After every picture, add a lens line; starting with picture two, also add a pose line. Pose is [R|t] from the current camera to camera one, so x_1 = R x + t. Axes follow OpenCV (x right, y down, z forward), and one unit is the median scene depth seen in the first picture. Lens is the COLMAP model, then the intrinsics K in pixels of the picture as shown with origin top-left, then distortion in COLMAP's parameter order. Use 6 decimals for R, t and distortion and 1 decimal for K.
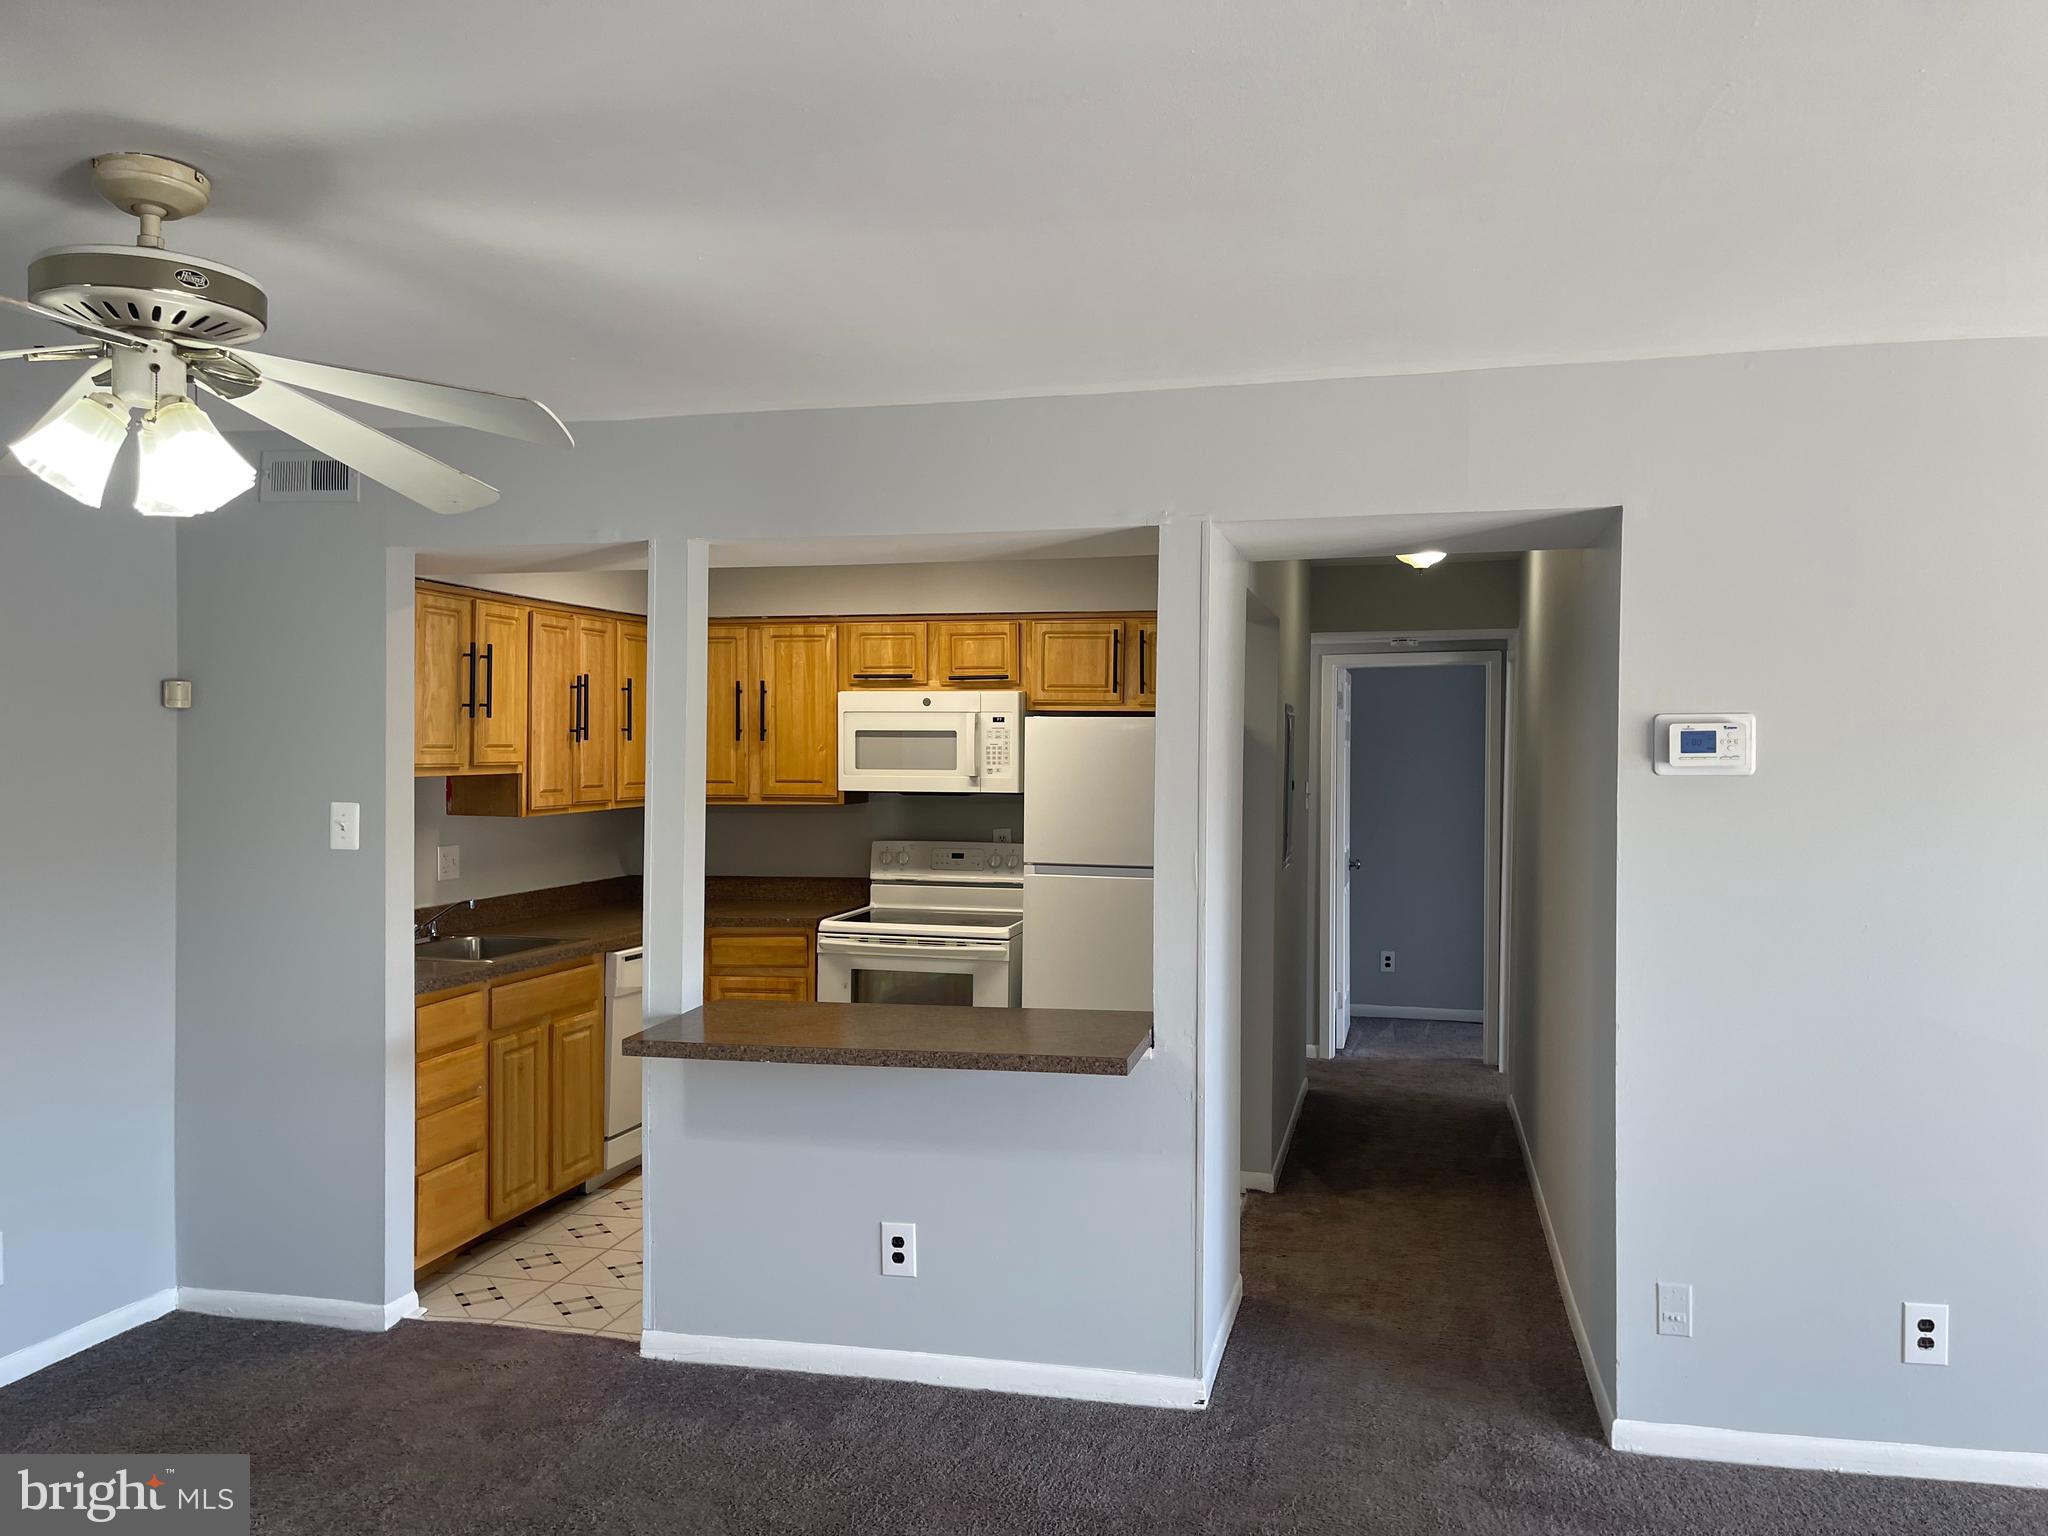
lens RADIAL K [[1548.2, 0, 1024.0], [0, 1548.2, 768.0], [0, 0, 1]] dist [0.012633, -0.000172]
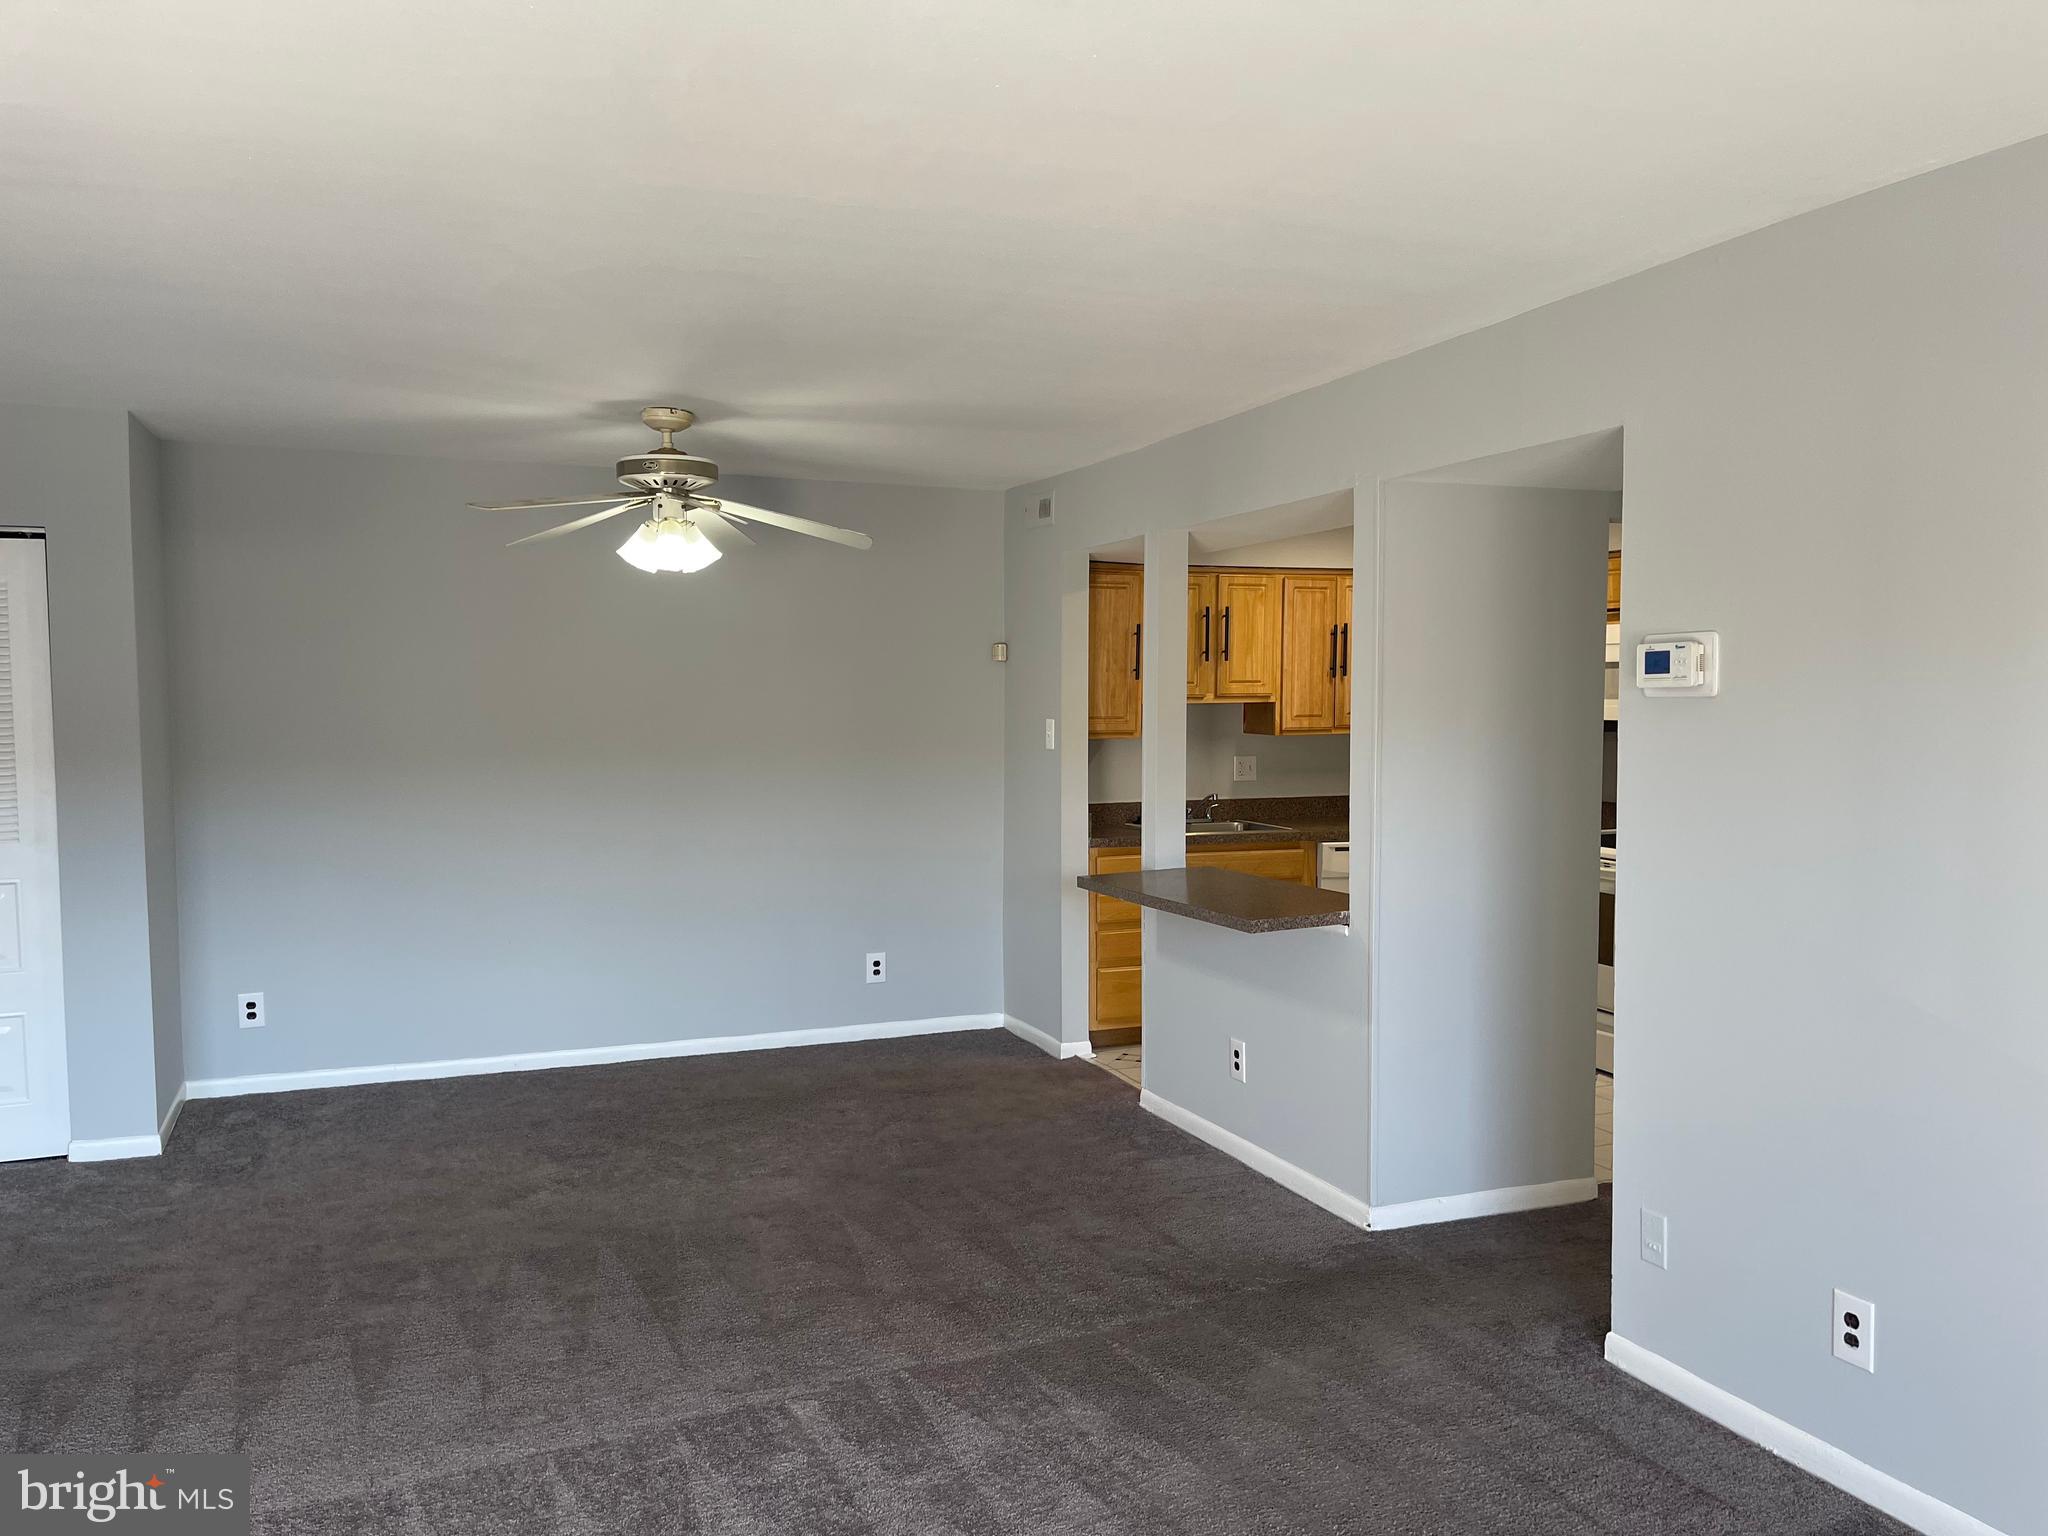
lens RADIAL K [[1548.2, 0, 1024.0], [0, 1548.2, 768.0], [0, 0, 1]] dist [0.012633, -0.000172]
pose [[0.569247, 0.034236, -0.821453, 0.655852], [-0.001891, 0.999185, 0.040332, 0.007041], [0.822164, -0.021405, 0.568848, 0.077010]]
